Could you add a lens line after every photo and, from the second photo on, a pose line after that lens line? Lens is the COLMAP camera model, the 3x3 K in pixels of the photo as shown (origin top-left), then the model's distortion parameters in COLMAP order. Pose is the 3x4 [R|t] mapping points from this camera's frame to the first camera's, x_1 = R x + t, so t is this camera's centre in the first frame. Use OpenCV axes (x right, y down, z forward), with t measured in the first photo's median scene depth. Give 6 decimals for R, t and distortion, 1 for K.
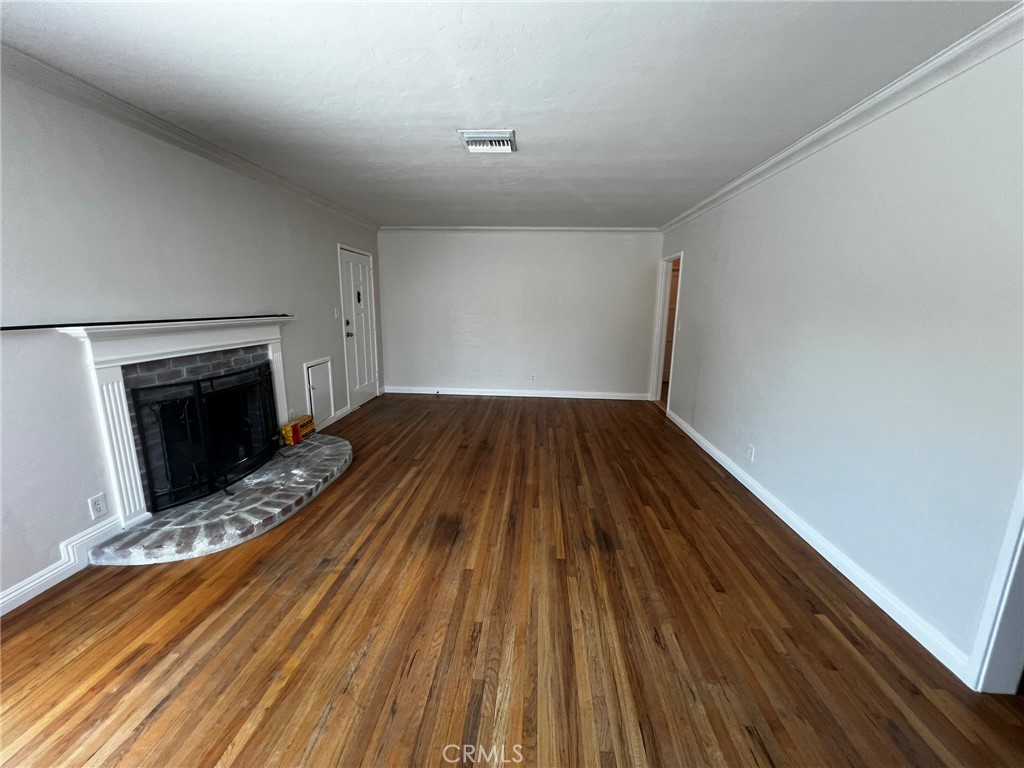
lens RADIAL K [[409.5, 0, 513.4], [0, 409.5, 386.2], [0, 0, 1]] dist [-0.002241, 0.001104]
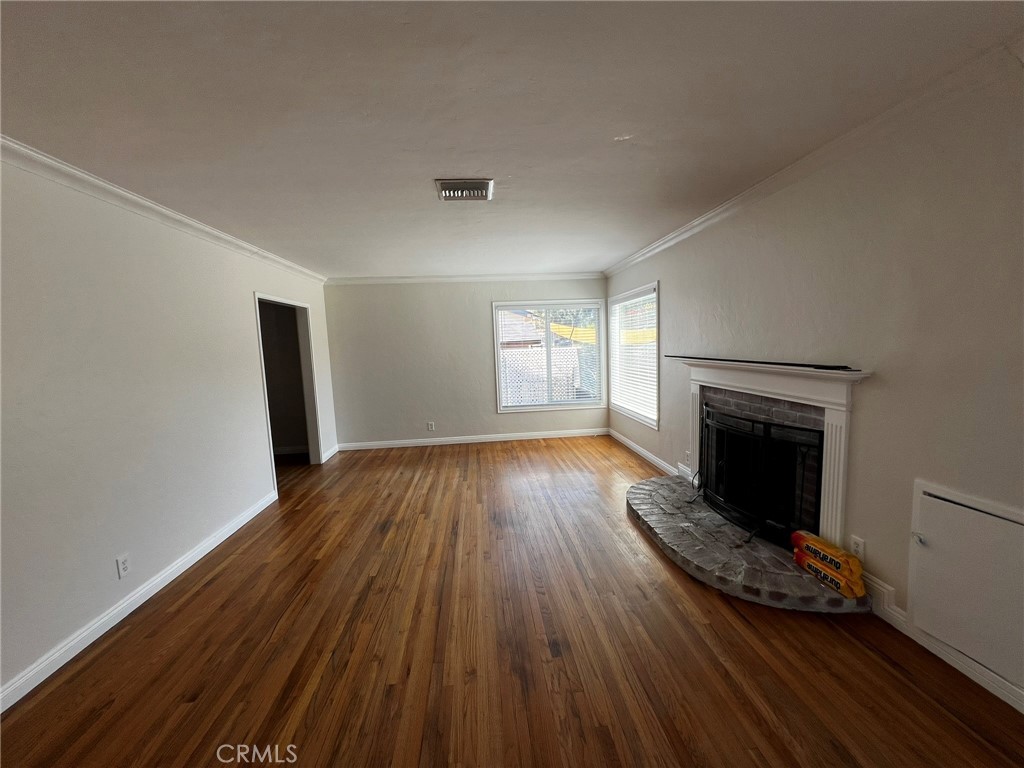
lens RADIAL K [[409.5, 0, 513.4], [0, 409.5, 386.2], [0, 0, 1]] dist [-0.002241, 0.001104]
pose [[-0.987983, 0.038682, -0.149642, -0.008779], [-0.007930, 0.954214, 0.299019, -0.393320], [0.154358, 0.296613, -0.942441, 1.830076]]
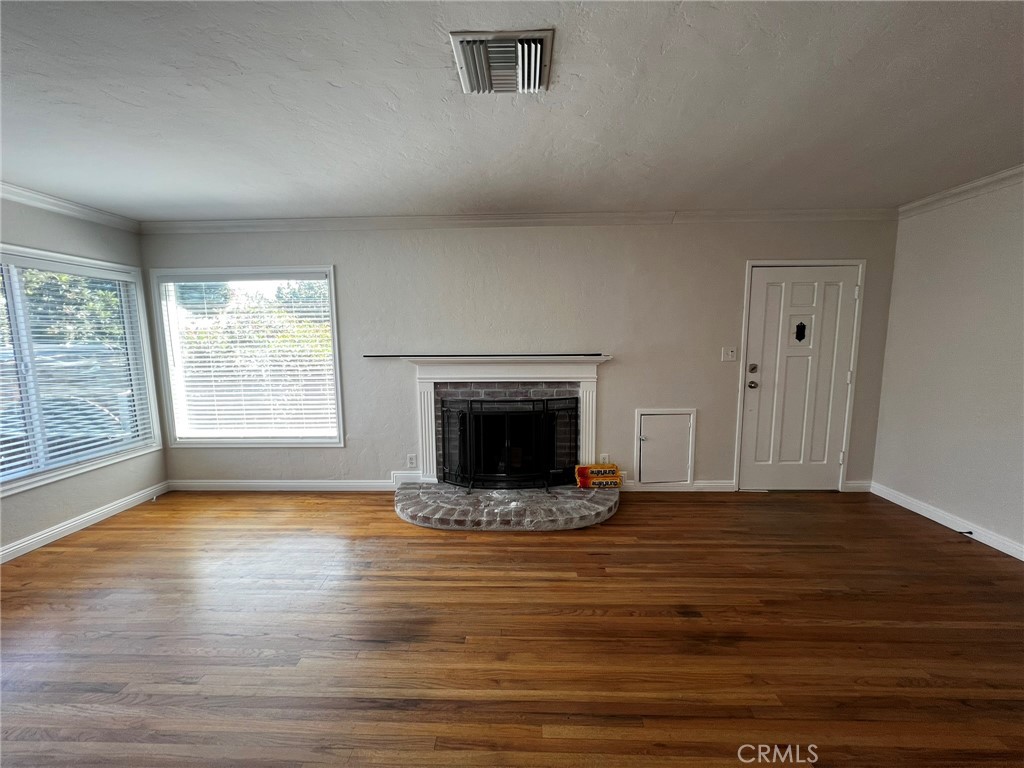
lens RADIAL K [[409.5, 0, 513.4], [0, 409.5, 386.2], [0, 0, 1]] dist [-0.002241, 0.001104]
pose [[0.029957, 0.105592, -0.993958, 0.491543], [-0.191629, 0.976566, 0.097969, -0.192761], [0.981010, 0.187536, 0.049489, 0.944244]]
